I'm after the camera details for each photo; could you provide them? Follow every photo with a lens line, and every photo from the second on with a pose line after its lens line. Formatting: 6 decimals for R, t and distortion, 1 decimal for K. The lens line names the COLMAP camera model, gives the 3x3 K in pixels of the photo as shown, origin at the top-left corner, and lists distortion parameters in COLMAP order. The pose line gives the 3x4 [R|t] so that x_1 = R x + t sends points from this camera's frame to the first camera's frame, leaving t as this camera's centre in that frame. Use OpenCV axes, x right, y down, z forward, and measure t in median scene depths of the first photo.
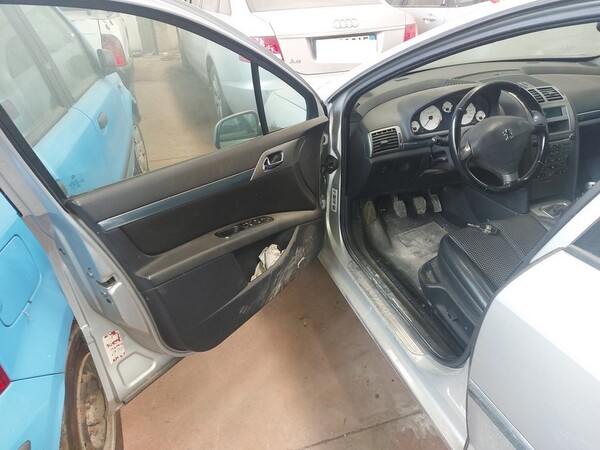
lens RADIAL K [[430.7, 0, 302.1], [0, 430.7, 221.1], [0, 0, 1]] dist [0.070121, -0.052704]
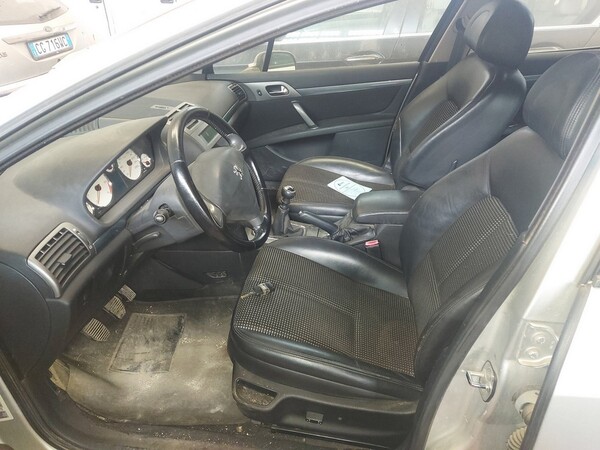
lens RADIAL K [[430.7, 0, 300.9], [0, 430.7, 228.3], [0, 0, 1]] dist [0.070121, -0.052704]
pose [[0.458390, -0.441160, 0.771528, -0.072358], [0.461191, 0.860148, 0.217825, -0.183761], [-0.759724, 0.255974, 0.597743, 0.411256]]
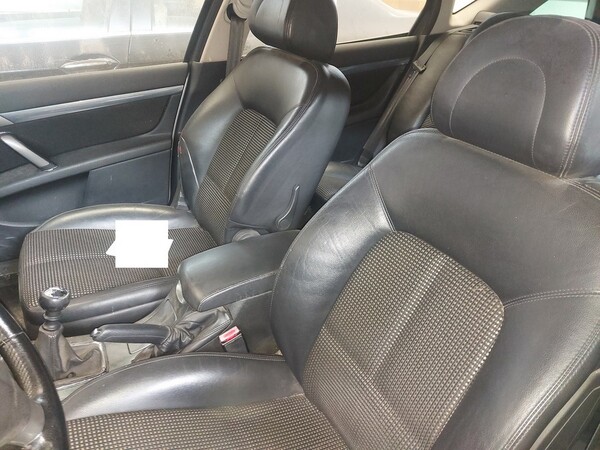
lens RADIAL K [[430.7, 0, 301.4], [0, 430.7, 221.3], [0, 0, 1]] dist [0.070121, -0.052704]
pose [[-0.155894, -0.453978, 0.877269, 0.191732], [0.479038, 0.741949, 0.469078, -0.226661], [-0.863840, 0.493371, 0.101807, 0.605545]]
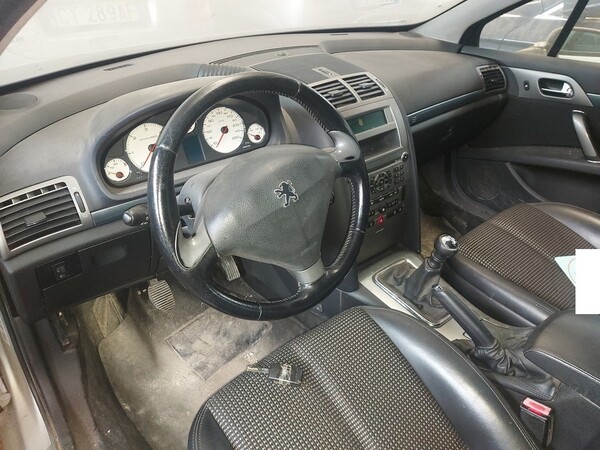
lens RADIAL K [[430.7, 0, 300.9], [0, 430.7, 222.5], [0, 0, 1]] dist [0.070121, -0.052704]
pose [[0.943750, -0.149993, 0.294684, 0.286200], [0.136962, 0.988474, 0.064495, -0.158492], [-0.300962, -0.020506, 0.953416, 0.467250]]
